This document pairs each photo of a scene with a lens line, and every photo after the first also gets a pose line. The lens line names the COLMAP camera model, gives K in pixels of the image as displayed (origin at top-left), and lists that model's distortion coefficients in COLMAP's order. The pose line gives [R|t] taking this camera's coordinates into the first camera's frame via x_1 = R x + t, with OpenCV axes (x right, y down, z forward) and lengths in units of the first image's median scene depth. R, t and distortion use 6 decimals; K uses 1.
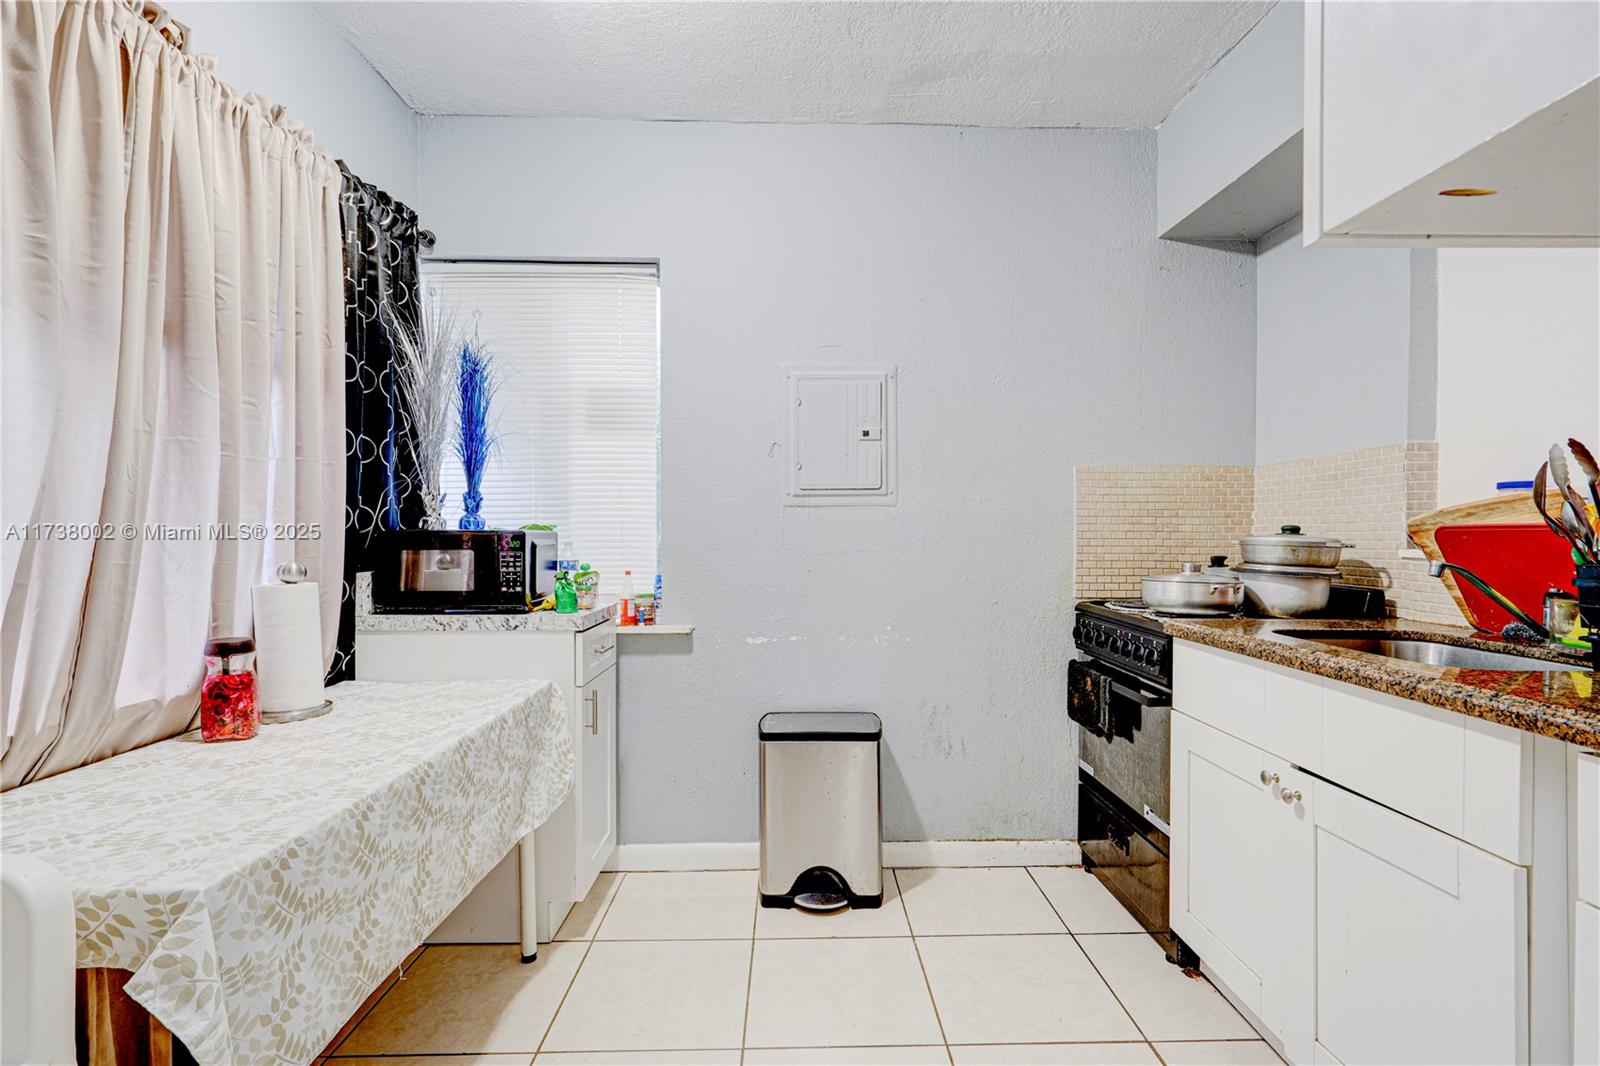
lens RADIAL K [[753.6, 0, 799.1], [0, 753.6, 541.7], [0, 0, 1]] dist [0.003773, 0.002194]
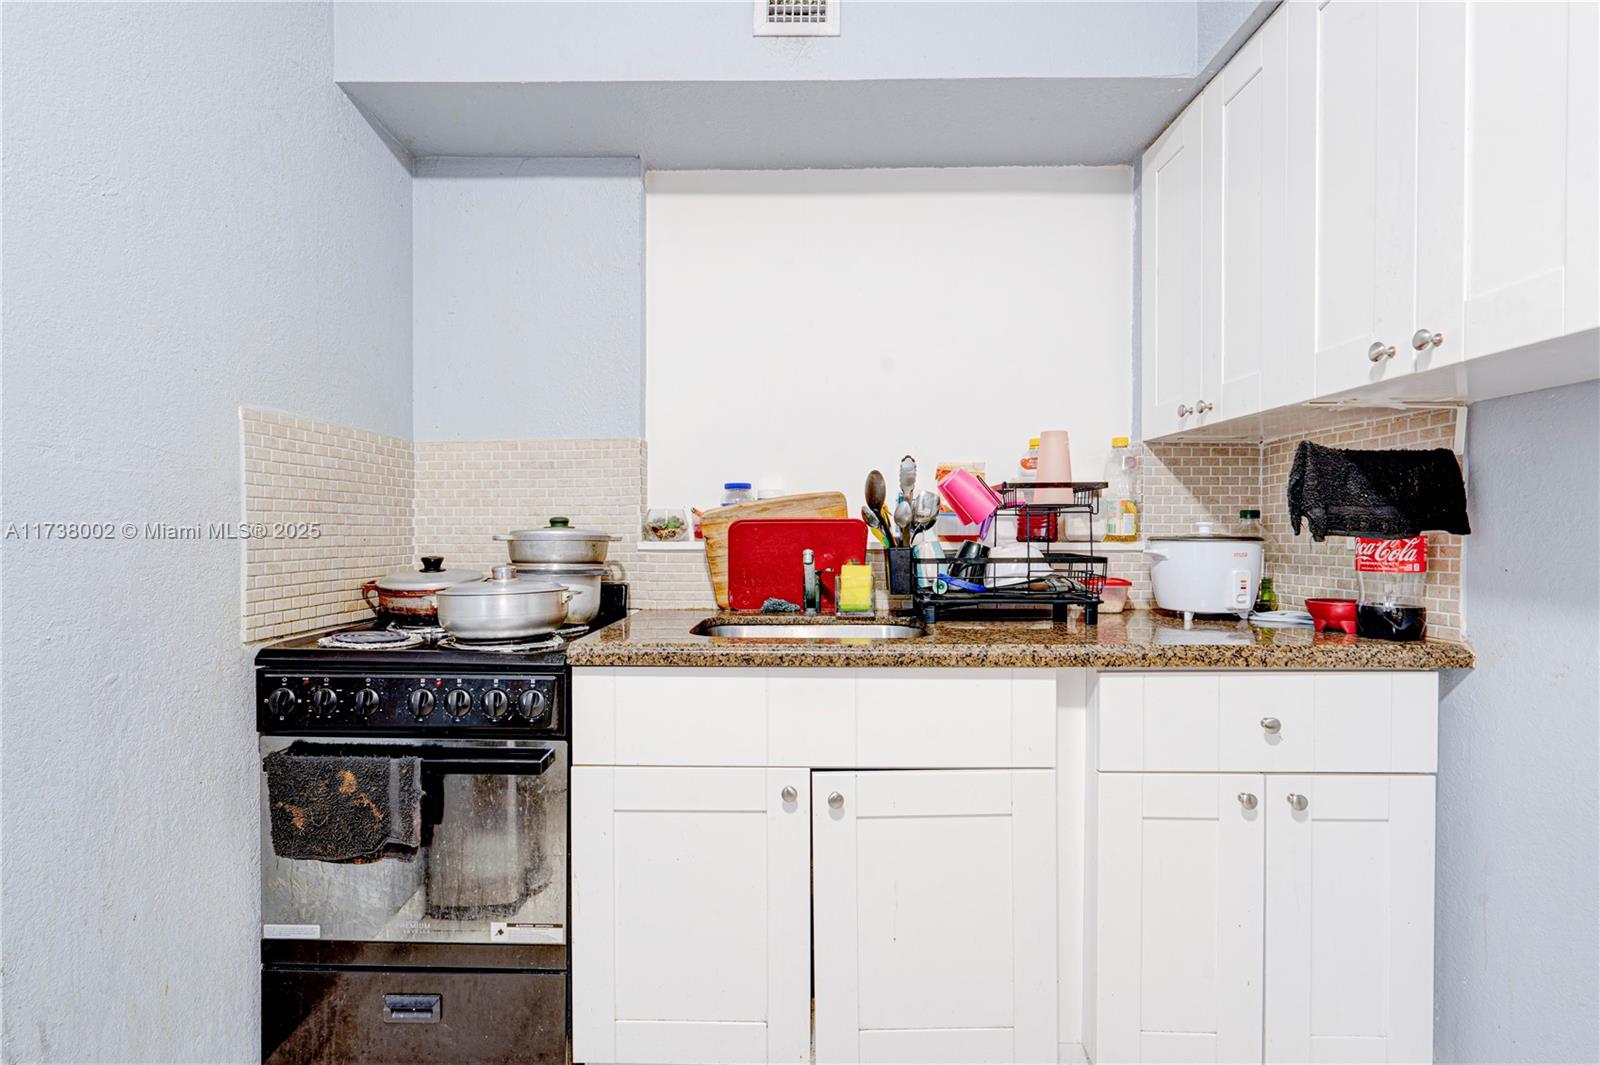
lens RADIAL K [[753.6, 0, 789.7], [0, 753.6, 535.1], [0, 0, 1]] dist [0.003773, 0.002194]
pose [[0.035492, -0.014193, 0.999269, -0.184945], [0.011795, 0.999835, 0.013782, -0.008736], [-0.999300, 0.011297, 0.035654, 0.606301]]
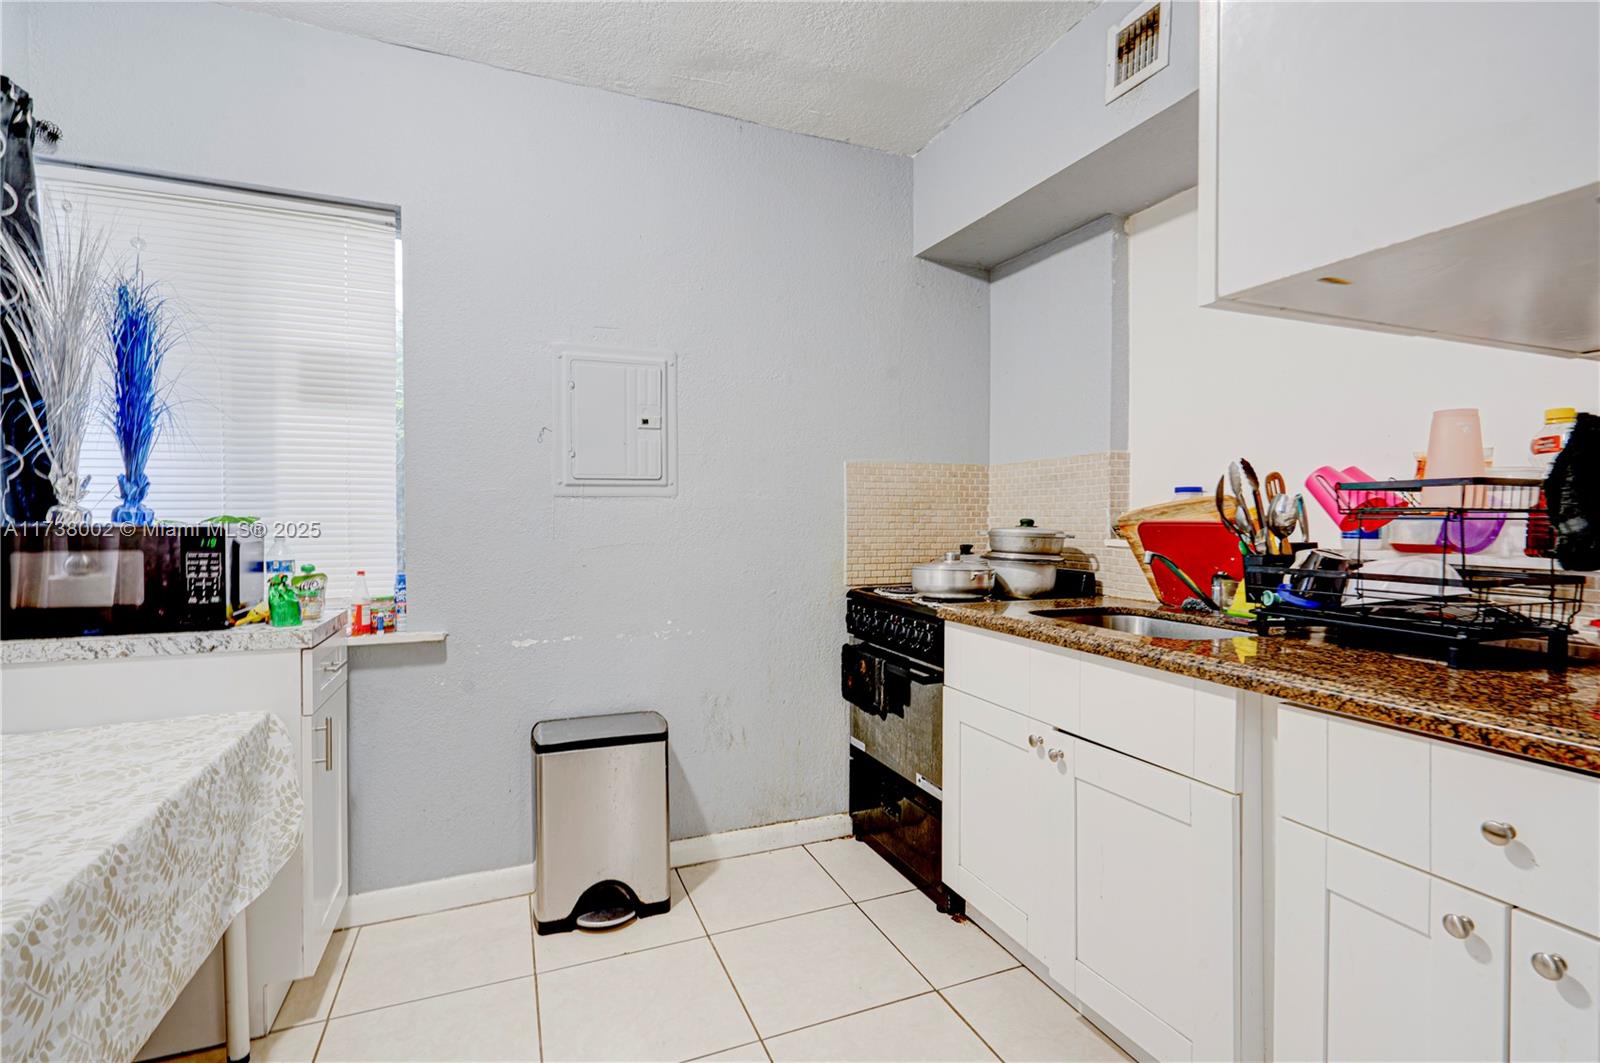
lens RADIAL K [[753.6, 0, 801.6], [0, 753.6, 526.3], [0, 0, 1]] dist [0.003773, 0.002194]
pose [[0.931611, -0.005673, 0.363413, -0.084375], [0.004237, 0.999980, 0.004749, -0.014898], [-0.363433, -0.002884, 0.931616, 0.035254]]
